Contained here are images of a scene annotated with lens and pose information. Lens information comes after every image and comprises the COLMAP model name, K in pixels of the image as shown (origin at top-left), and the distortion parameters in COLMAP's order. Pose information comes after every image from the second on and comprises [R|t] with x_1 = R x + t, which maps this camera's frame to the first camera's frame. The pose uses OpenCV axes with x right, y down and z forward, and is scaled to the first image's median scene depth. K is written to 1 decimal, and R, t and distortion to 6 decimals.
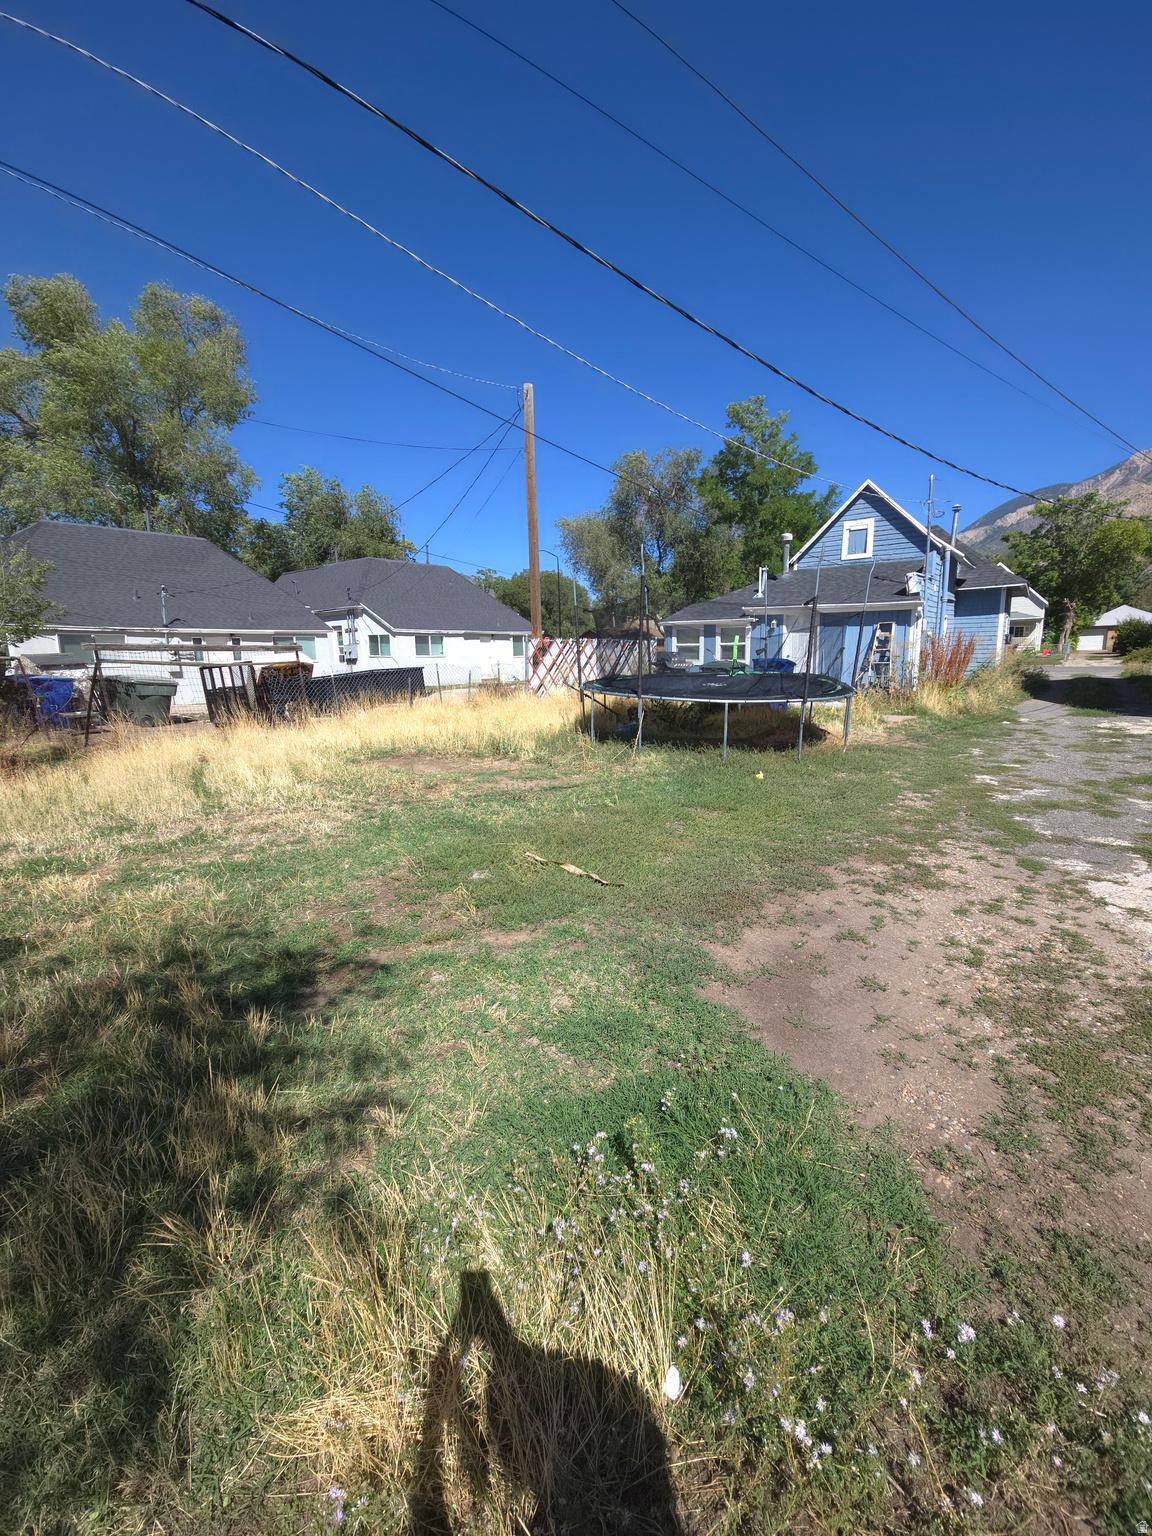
lens RADIAL K [[640.0, 0, 576.0], [0, 640.0, 768.0], [0, 0, 1]] dist [-0.001445, -0.000023]
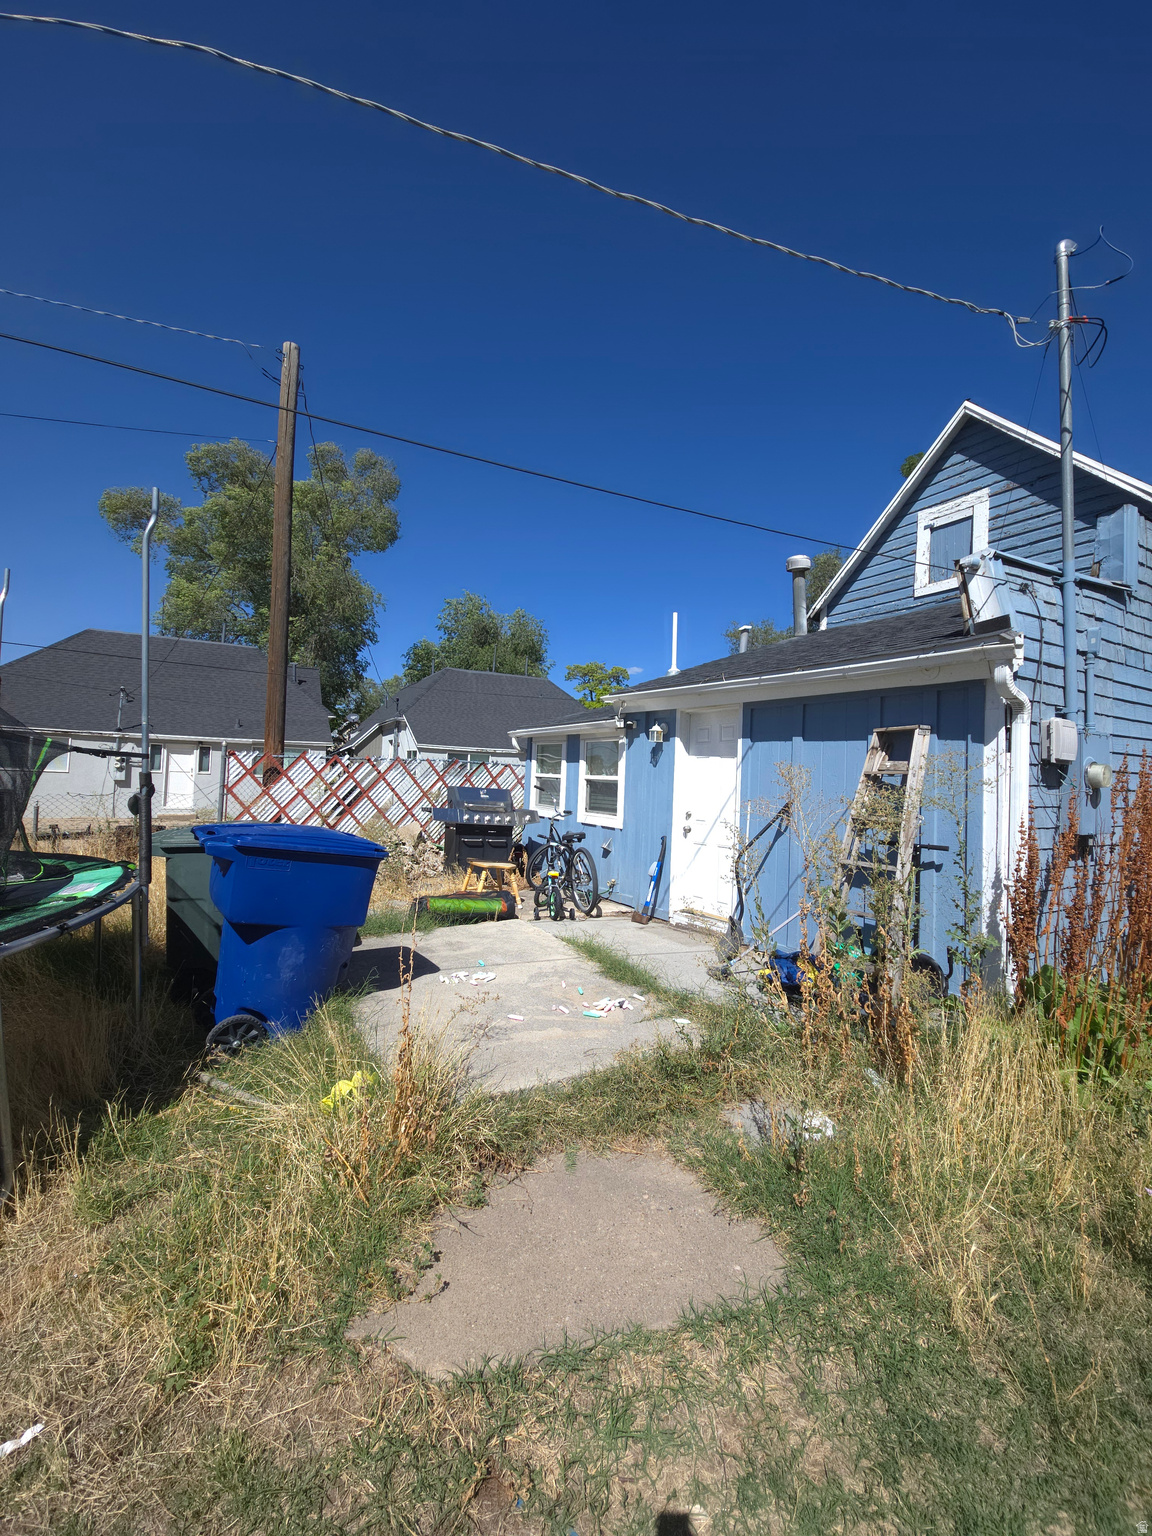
lens RADIAL K [[640.0, 0, 576.0], [0, 640.0, 768.0], [0, 0, 1]] dist [-0.001445, -0.000023]
pose [[0.921060, 0.041559, -0.387197, 0.391197], [-0.116212, 0.978317, -0.171439, -0.119458], [0.371677, 0.202902, 0.905918, 0.575504]]
